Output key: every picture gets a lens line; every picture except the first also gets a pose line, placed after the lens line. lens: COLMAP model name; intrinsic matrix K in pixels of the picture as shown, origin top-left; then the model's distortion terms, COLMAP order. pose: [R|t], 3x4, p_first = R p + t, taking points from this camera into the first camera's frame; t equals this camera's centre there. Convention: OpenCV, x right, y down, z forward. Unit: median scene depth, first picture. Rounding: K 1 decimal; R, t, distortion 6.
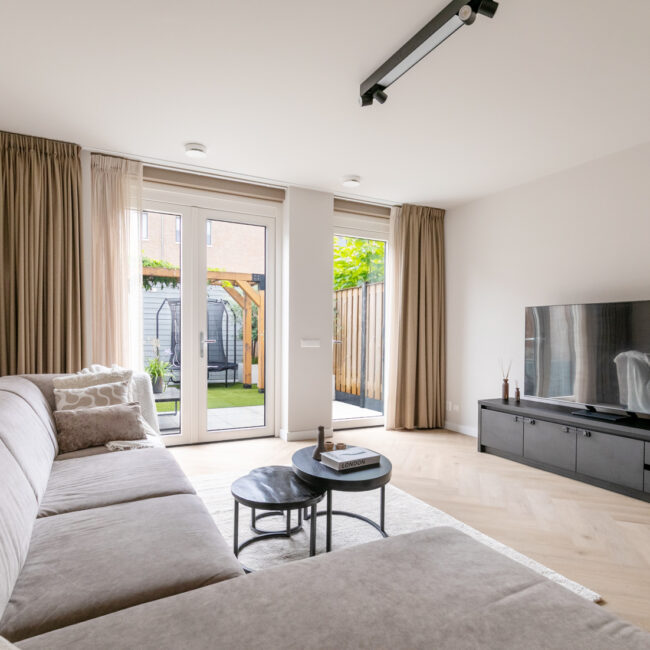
lens RADIAL K [[449.2, 0, 325.4], [0, 449.2, 342.6], [0, 0, 1]] dist [0.007906, -0.000020]
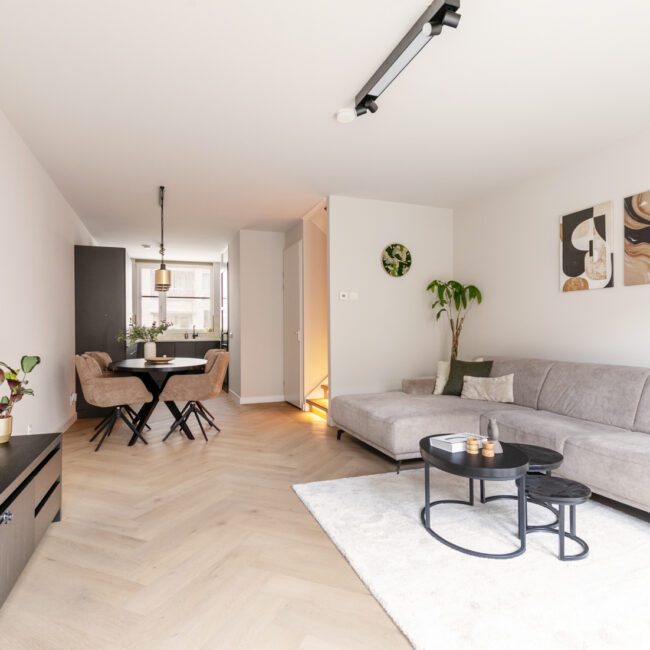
lens RADIAL K [[440.9, 0, 322.3], [0, 440.9, 327.7], [0, 0, 1]] dist [0.004870, -0.000401]
pose [[-0.992986, -0.002460, 0.118204, 0.145939], [-0.001079, 0.999930, 0.011750, -0.012815], [-0.118224, 0.011540, -0.992920, 1.193164]]
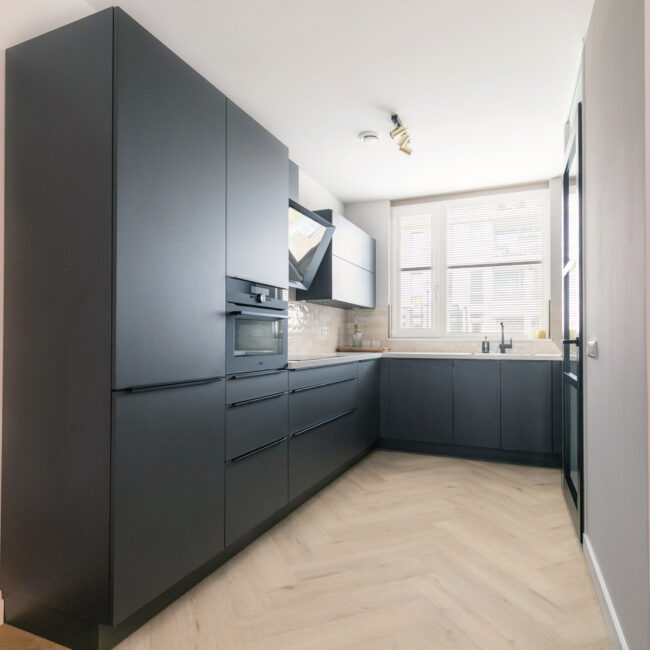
lens RADIAL K [[438.9, 0, 335.5], [0, 438.9, 335.2], [0, 0, 1]] dist [0.007235, -0.002387]
pose [[-0.646716, -0.001236, 0.762730, 0.538613], [0.005565, 0.999964, 0.006339, 0.020334], [-0.762711, 0.008344, -0.646686, -0.012423]]
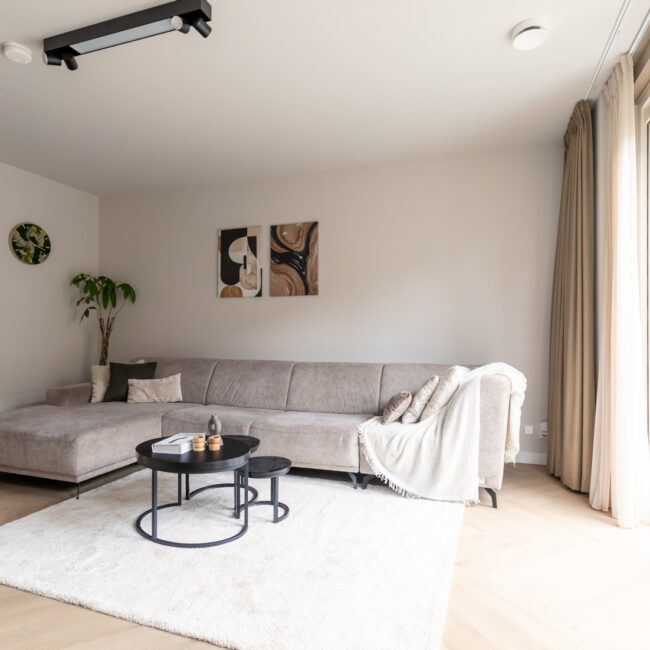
lens RADIAL K [[450.9, 0, 335.2], [0, 450.9, 327.3], [0, 0, 1]] dist [0.009527, -0.004893]
pose [[-0.716085, -0.015955, -0.697831, 0.311290], [-0.021278, 0.999773, -0.001024, -0.011862], [0.697689, 0.014115, -0.716262, 1.161847]]
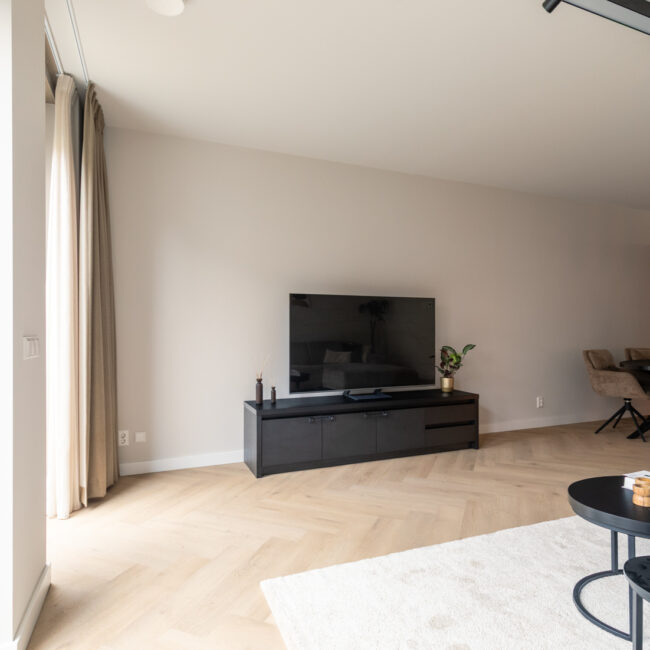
lens RADIAL K [[440.9, 0, 322.3], [0, 440.9, 327.7], [0, 0, 1]] dist [0.004870, -0.000401]
pose [[0.086863, -0.004613, 0.996210, -0.415786], [0.020492, 0.999786, 0.002843, -0.012376], [-0.996009, 0.020168, 0.086939, 0.871333]]
